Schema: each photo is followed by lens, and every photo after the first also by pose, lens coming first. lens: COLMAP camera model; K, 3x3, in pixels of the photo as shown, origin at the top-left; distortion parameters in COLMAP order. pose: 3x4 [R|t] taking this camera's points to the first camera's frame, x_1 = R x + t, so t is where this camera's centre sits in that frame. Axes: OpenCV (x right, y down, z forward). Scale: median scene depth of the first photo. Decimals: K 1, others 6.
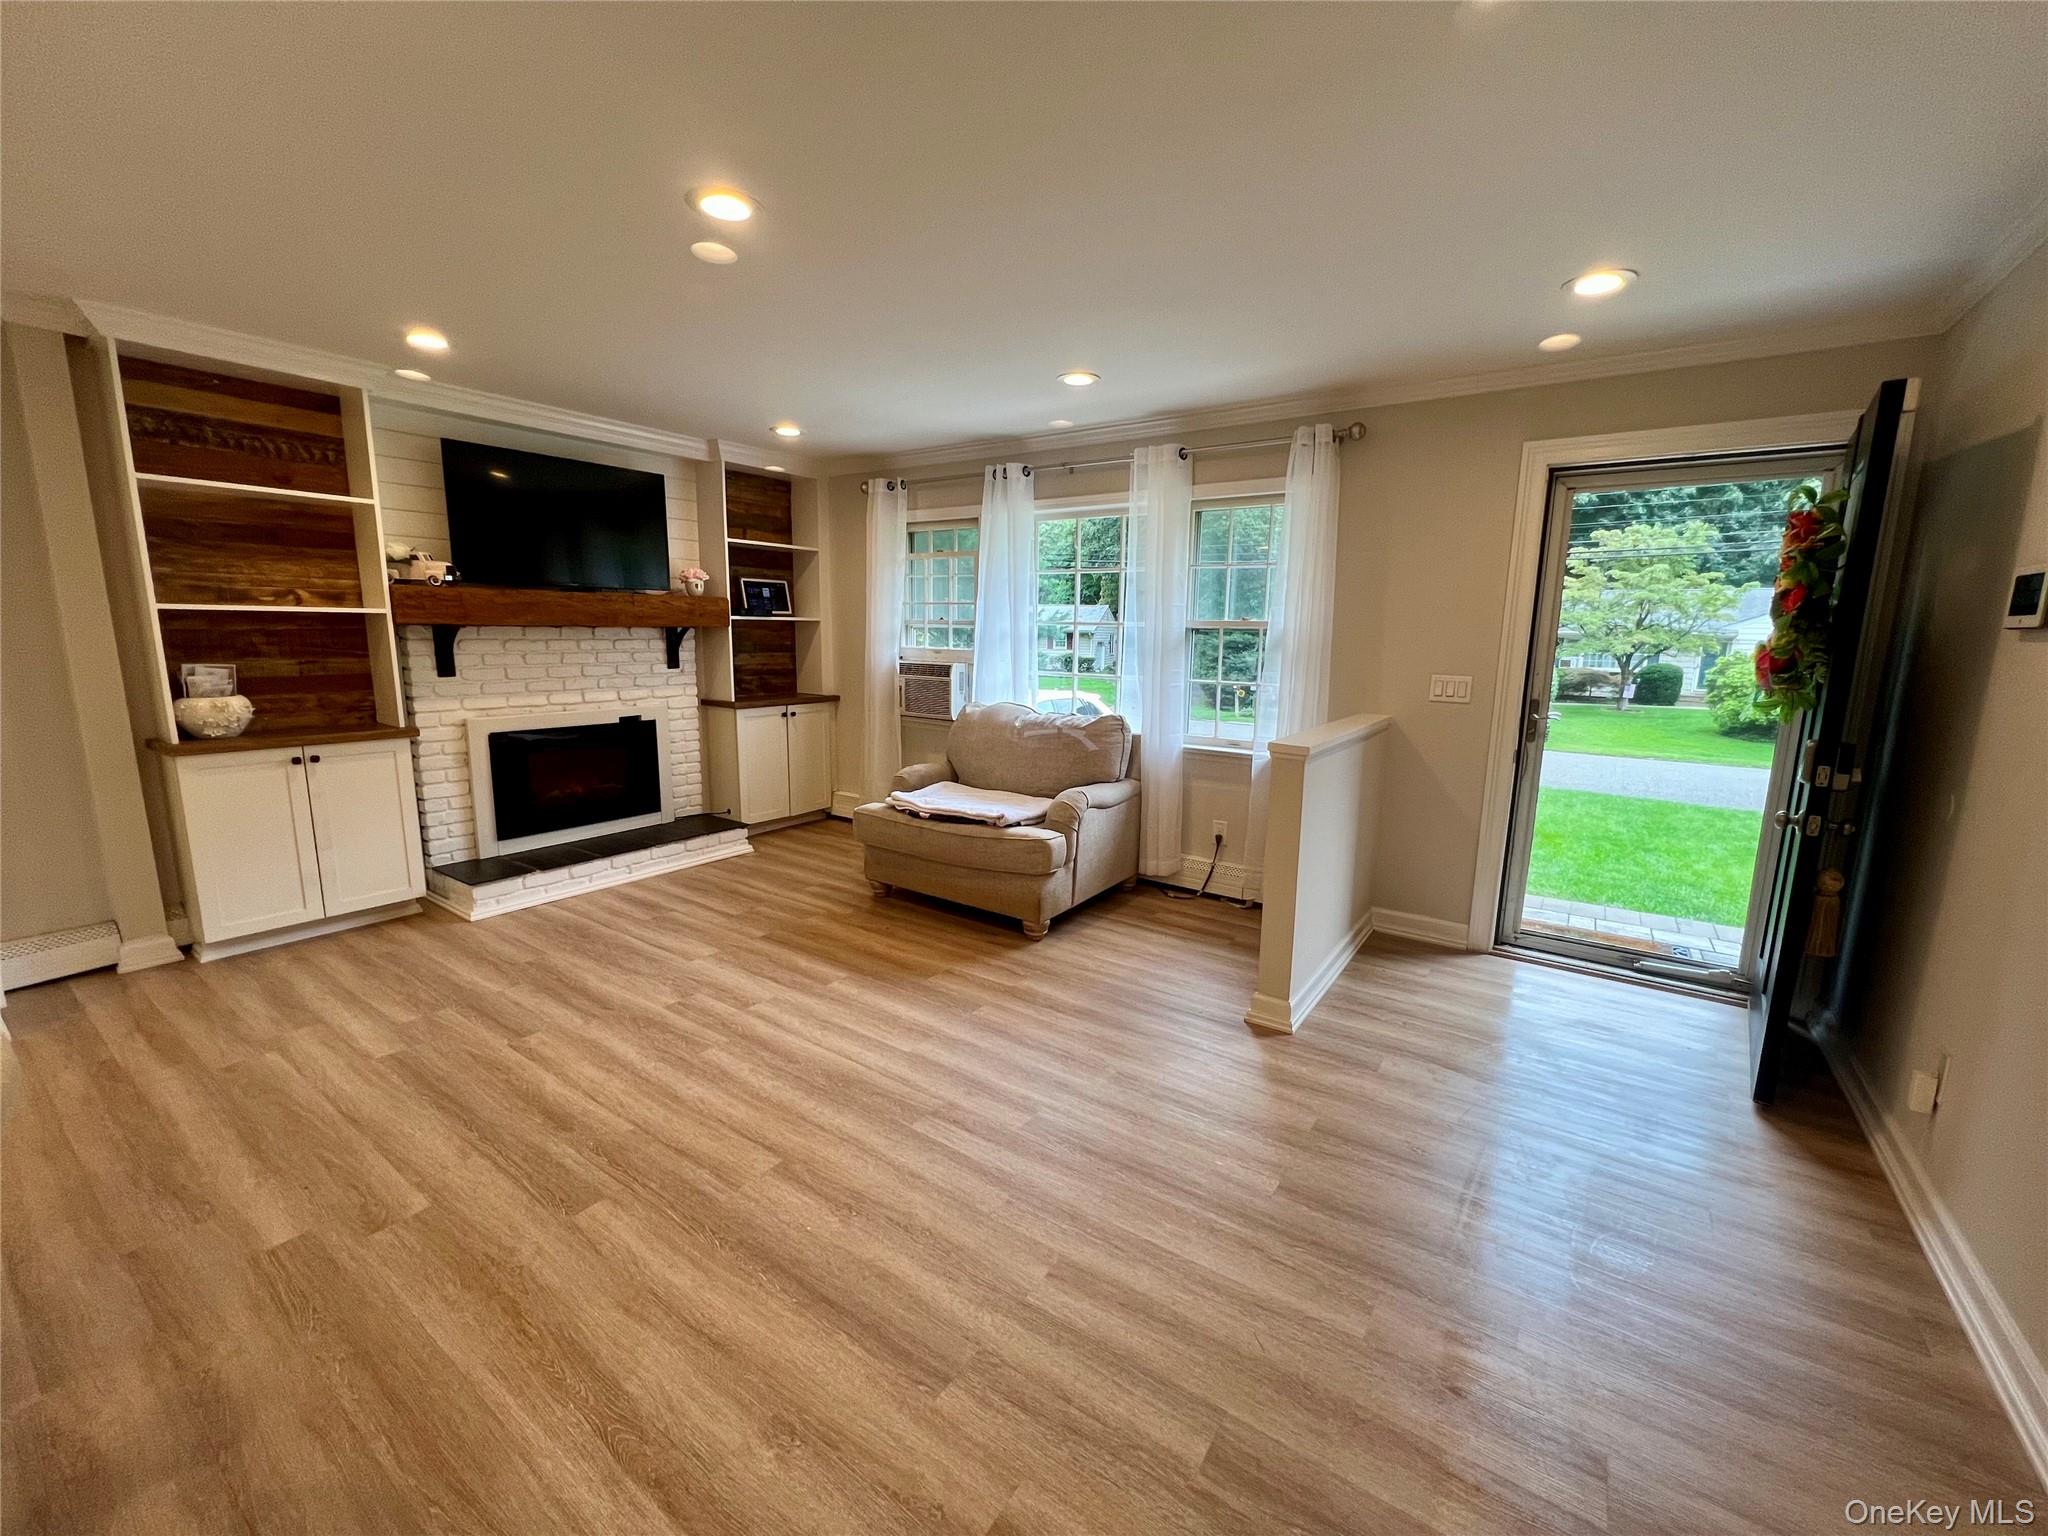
lens RADIAL K [[822.6, 0, 1026.5], [0, 822.6, 767.0], [0, 0, 1]] dist [-0.002510, 0.001222]
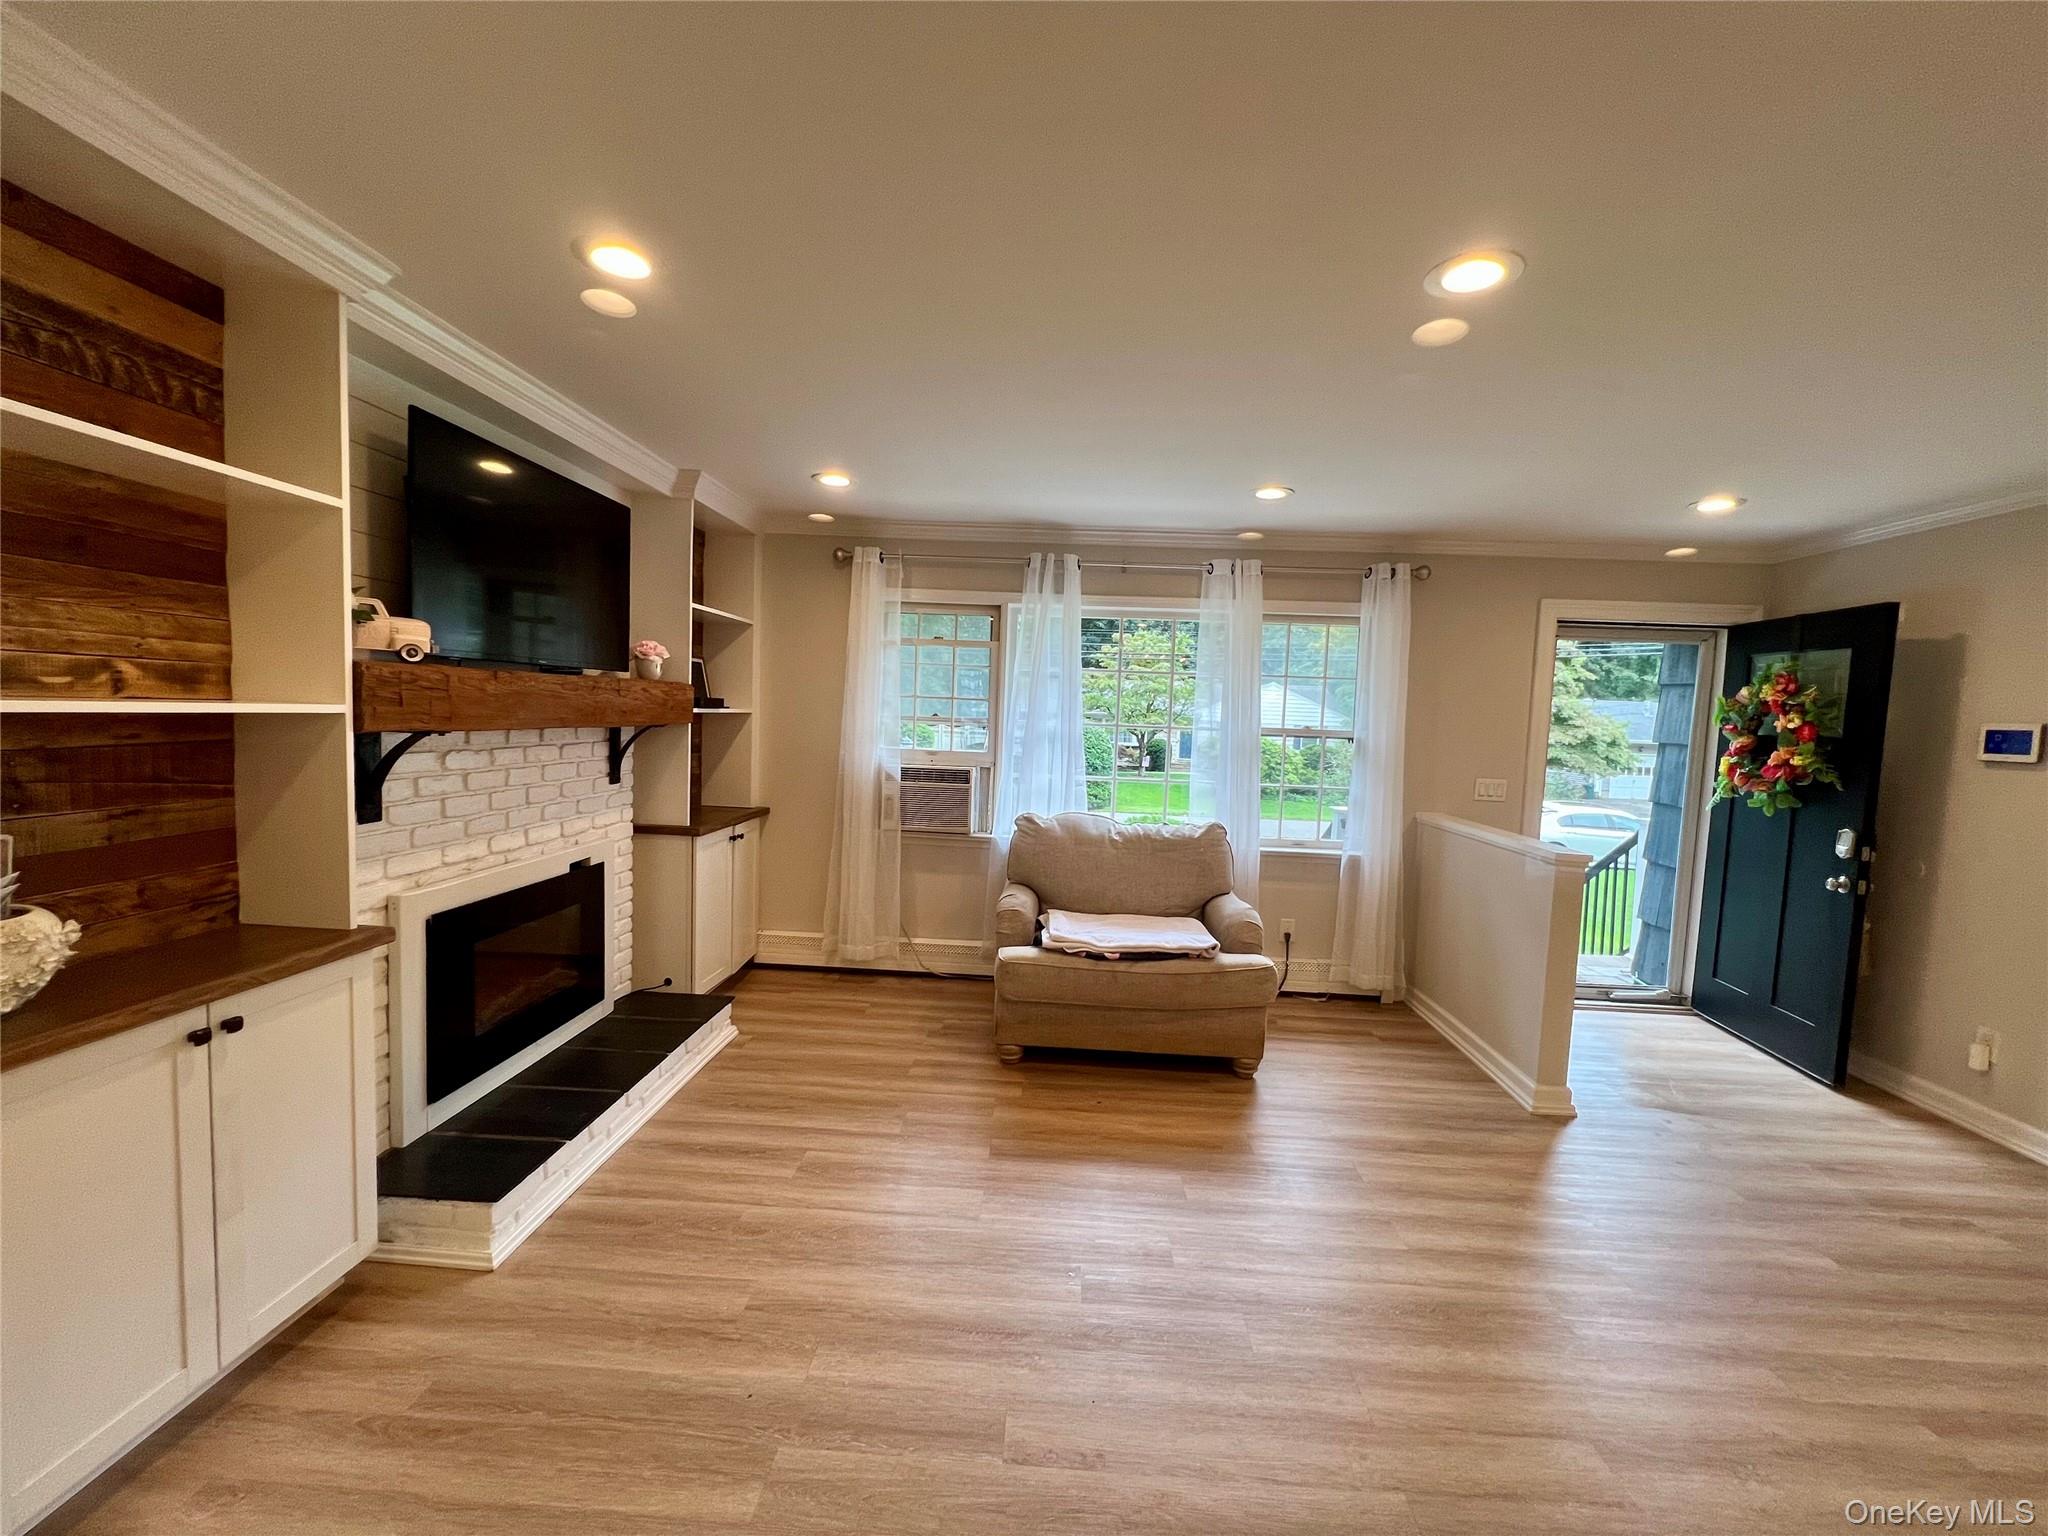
lens RADIAL K [[822.6, 0, 1029.9], [0, 822.6, 767.2], [0, 0, 1]] dist [-0.002510, 0.001222]
pose [[0.844439, -0.018984, 0.535316, -0.630427], [0.064971, 0.995623, -0.067182, -0.081742], [-0.531697, 0.091511, 0.841976, 0.303779]]
